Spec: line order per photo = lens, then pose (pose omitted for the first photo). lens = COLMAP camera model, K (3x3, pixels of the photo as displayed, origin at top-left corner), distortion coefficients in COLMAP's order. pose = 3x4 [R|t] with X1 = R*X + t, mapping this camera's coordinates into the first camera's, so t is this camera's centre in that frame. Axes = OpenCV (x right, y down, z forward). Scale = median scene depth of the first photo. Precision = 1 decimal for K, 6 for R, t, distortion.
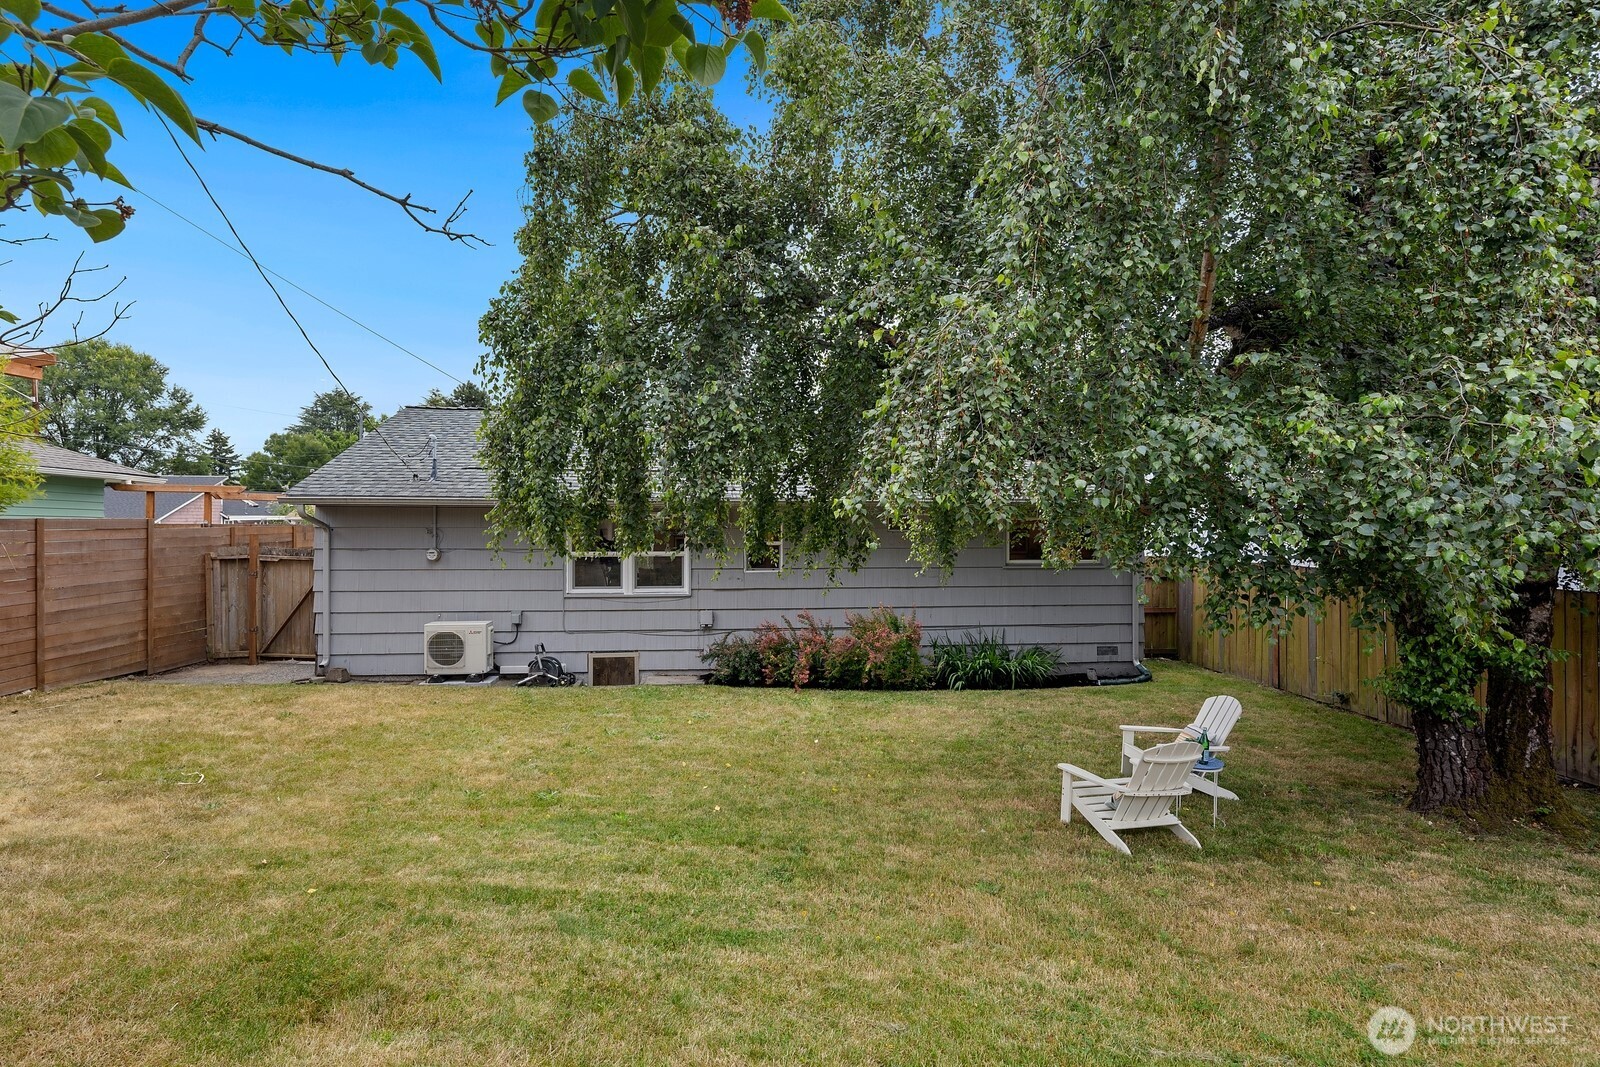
lens RADIAL K [[782.7, 0, 800.0], [0, 782.7, 533.5], [0, 0, 1]] dist [0.000884, -0.000129]
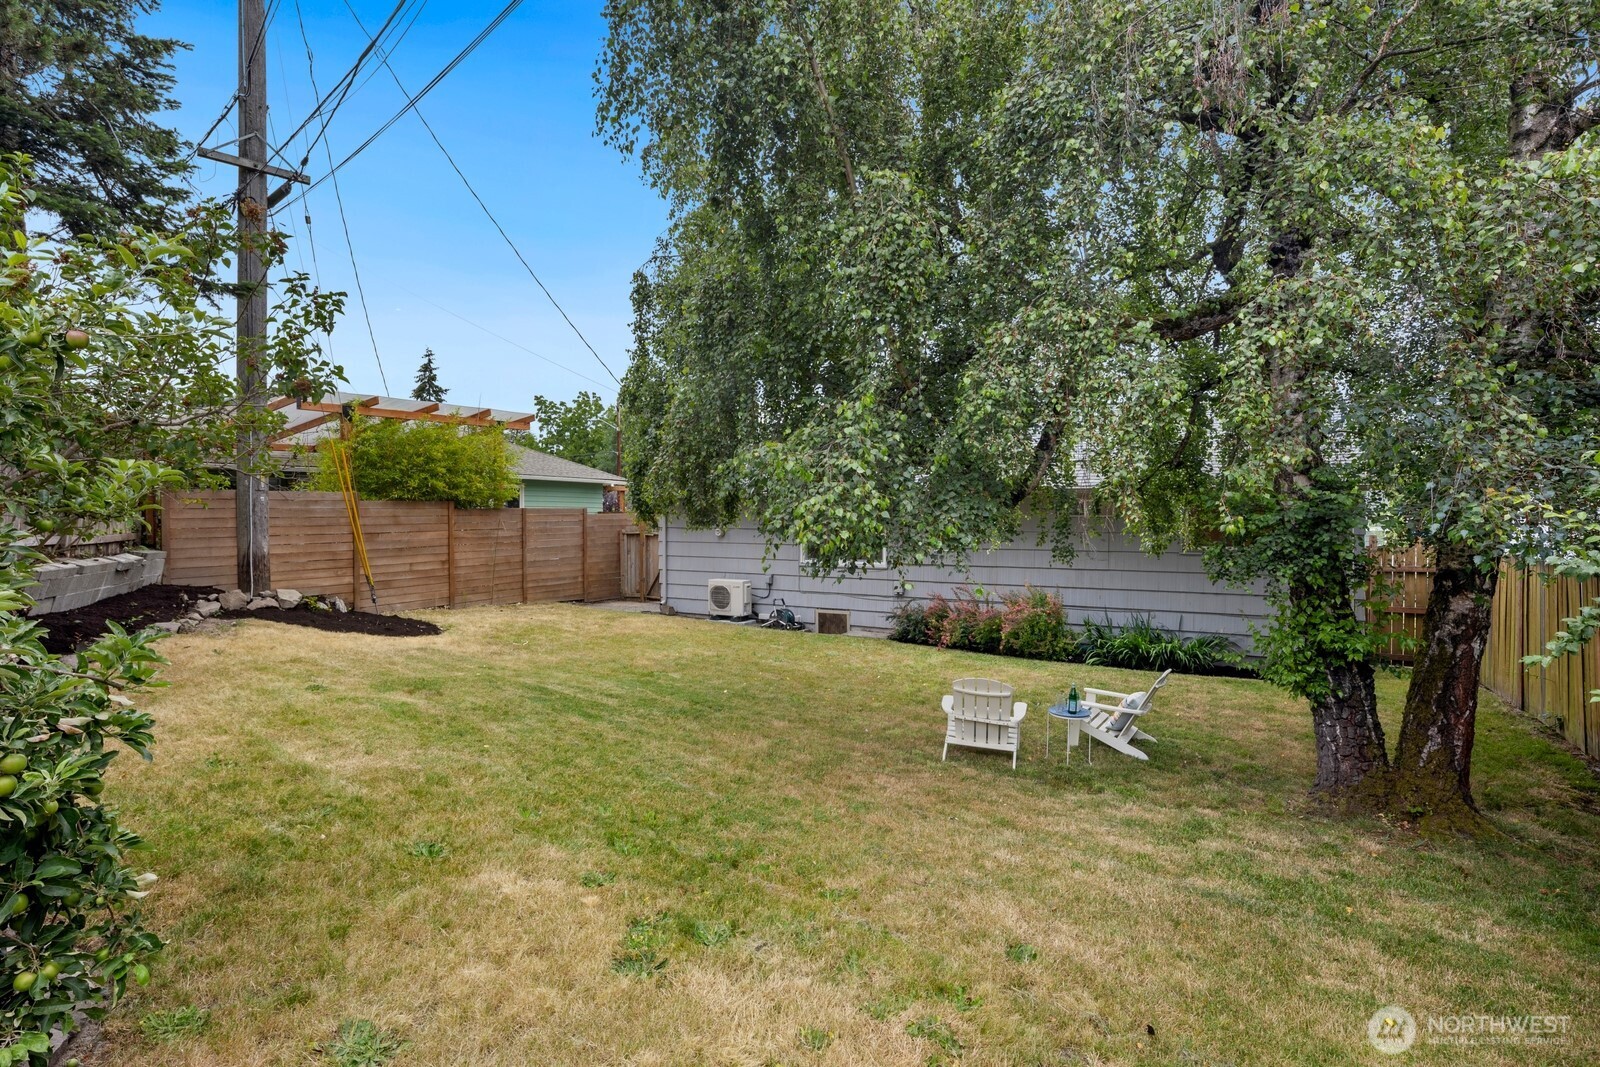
lens RADIAL K [[782.7, 0, 800.0], [0, 782.7, 533.5], [0, 0, 1]] dist [0.000884, -0.000129]
pose [[0.823058, 0.013540, -0.567796, 0.482519], [-0.006809, 0.999879, 0.013974, 0.007880], [0.567916, -0.007636, 0.823051, -0.105461]]
